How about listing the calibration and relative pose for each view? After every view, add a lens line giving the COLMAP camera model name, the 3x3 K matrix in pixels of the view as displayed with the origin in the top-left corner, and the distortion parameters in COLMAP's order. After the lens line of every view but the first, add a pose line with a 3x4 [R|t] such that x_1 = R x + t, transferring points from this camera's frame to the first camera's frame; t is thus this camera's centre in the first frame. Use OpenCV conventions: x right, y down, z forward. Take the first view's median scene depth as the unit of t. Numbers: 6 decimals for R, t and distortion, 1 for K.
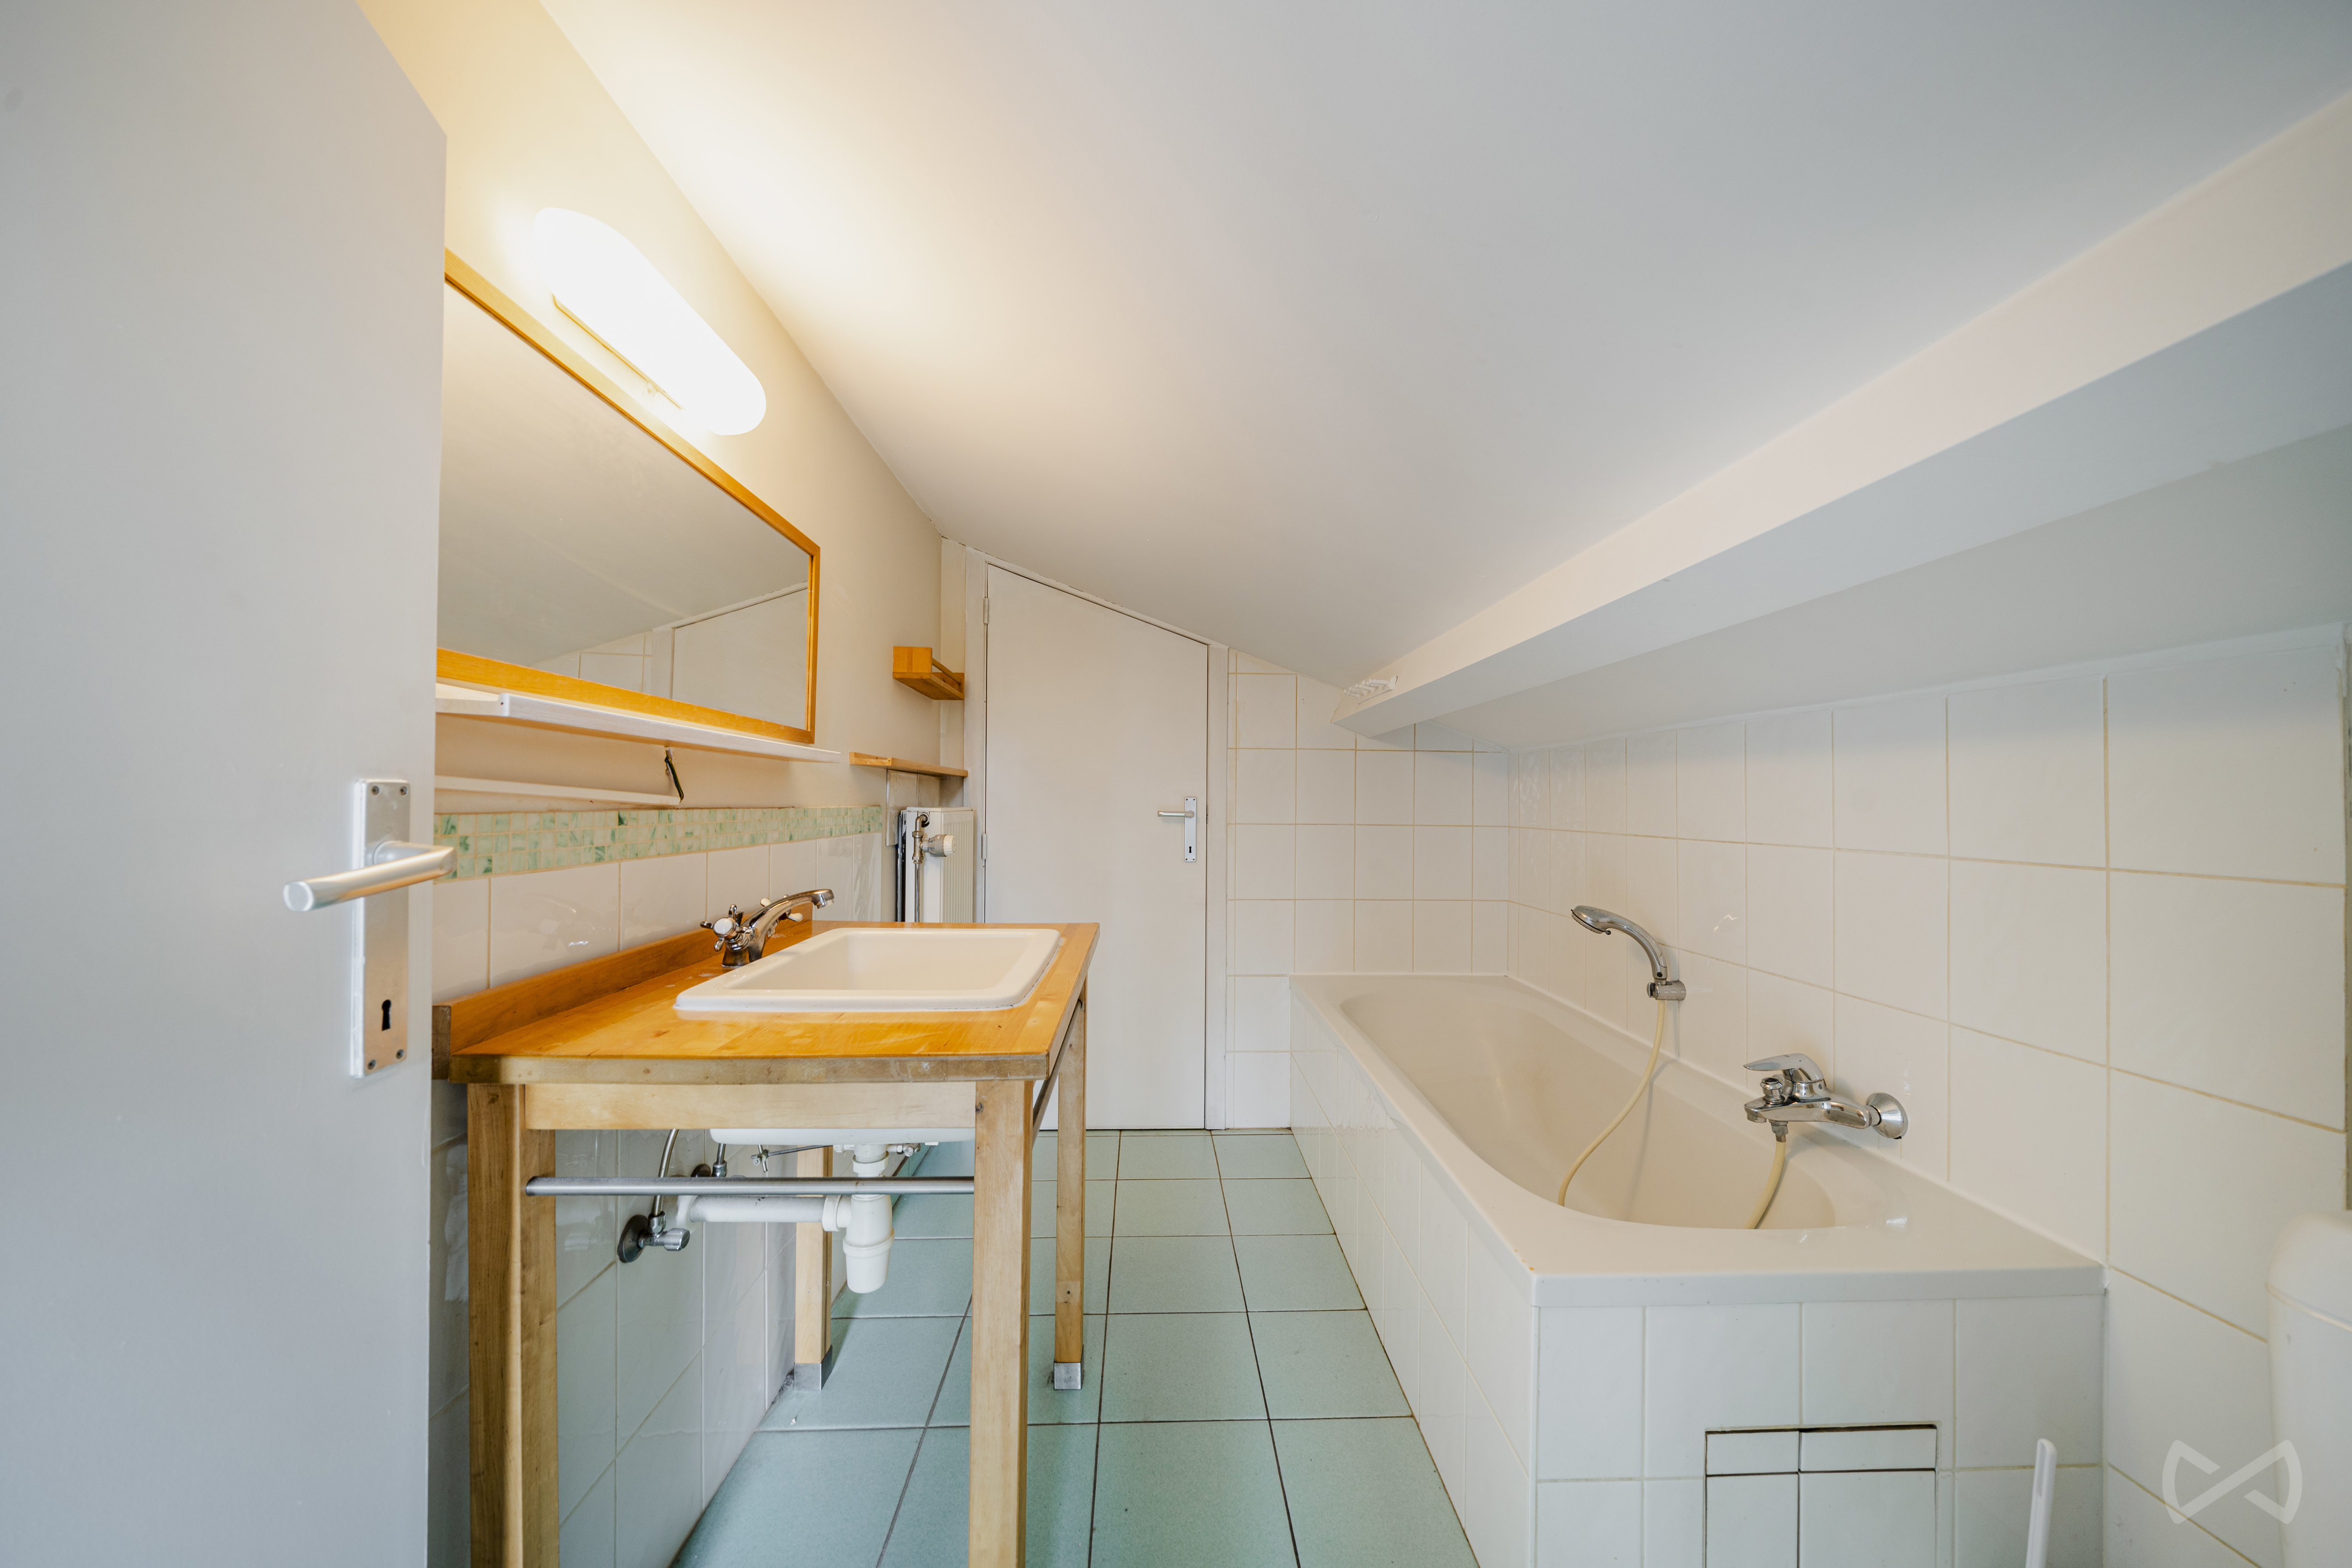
lens RADIAL K [[789.1, 0, 1179.1], [0, 789.1, 798.1], [0, 0, 1]] dist [-0.001010, -0.000048]
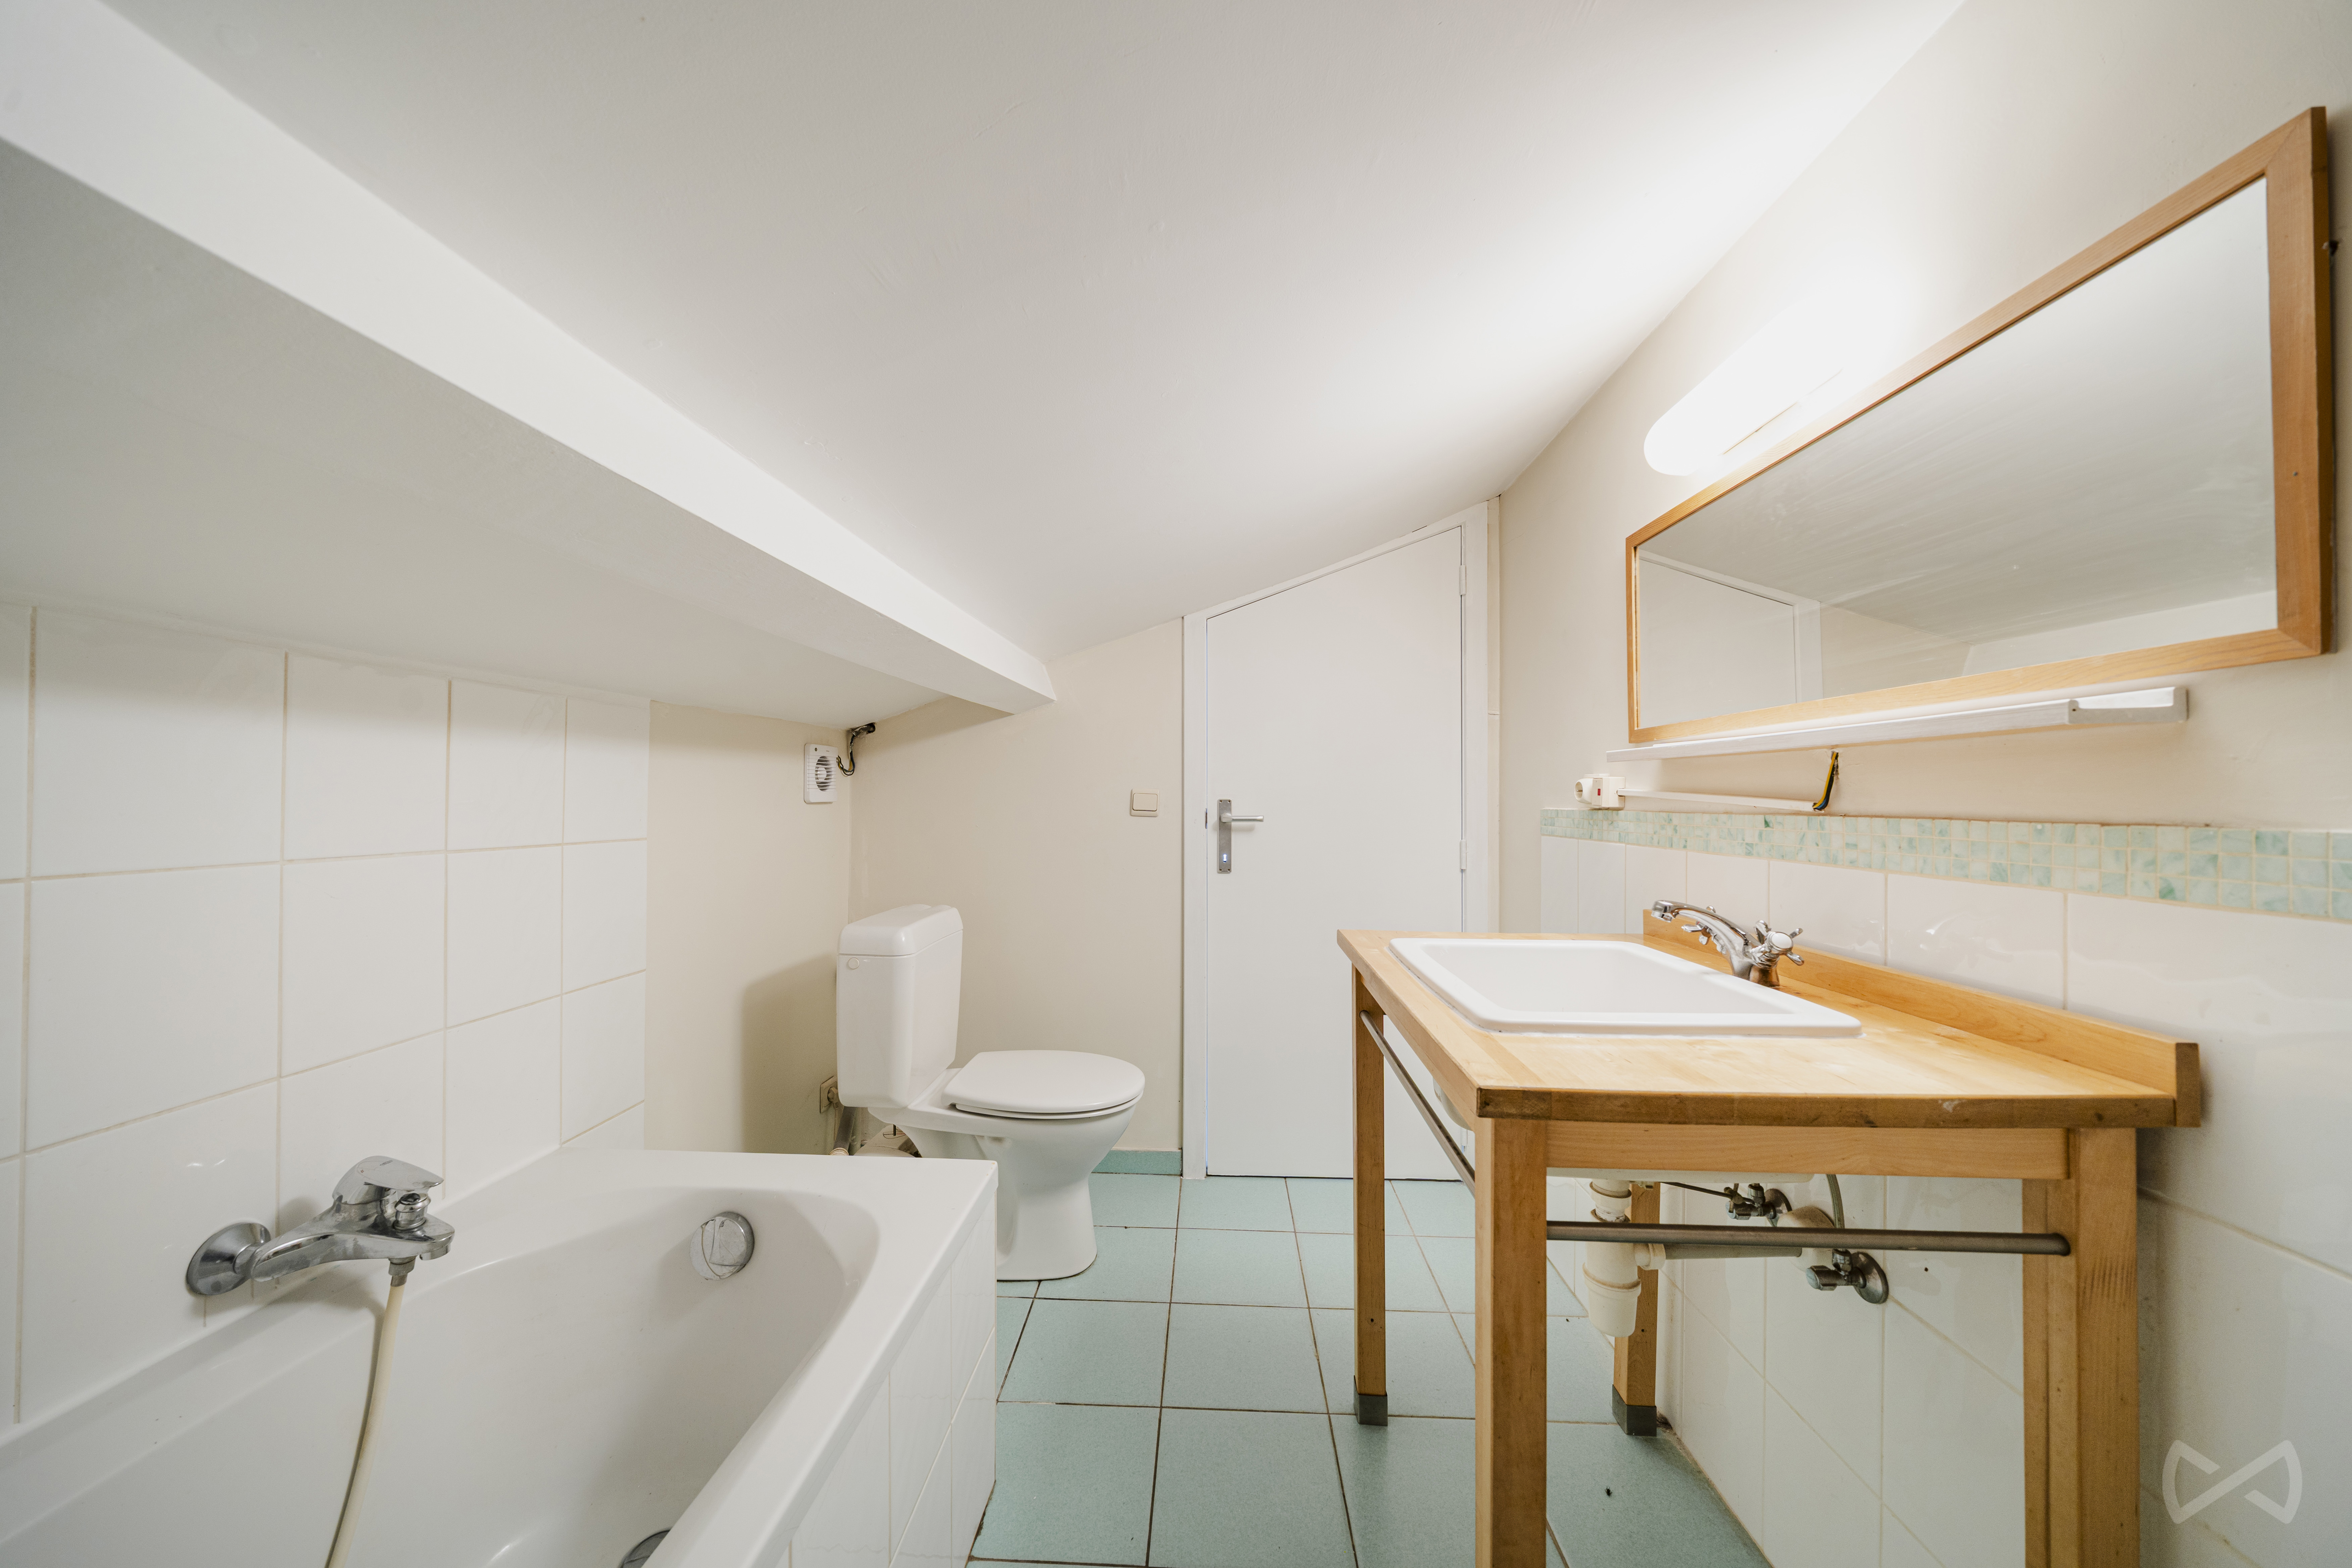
lens RADIAL K [[789.1, 0, 1175.4], [0, 789.1, 790.0], [0, 0, 1]] dist [-0.001010, -0.000048]
pose [[-0.996727, -0.011609, 0.080009, 0.066342], [-0.012838, 0.999807, -0.014853, 0.007570], [-0.079821, -0.015831, -0.996683, 2.241337]]
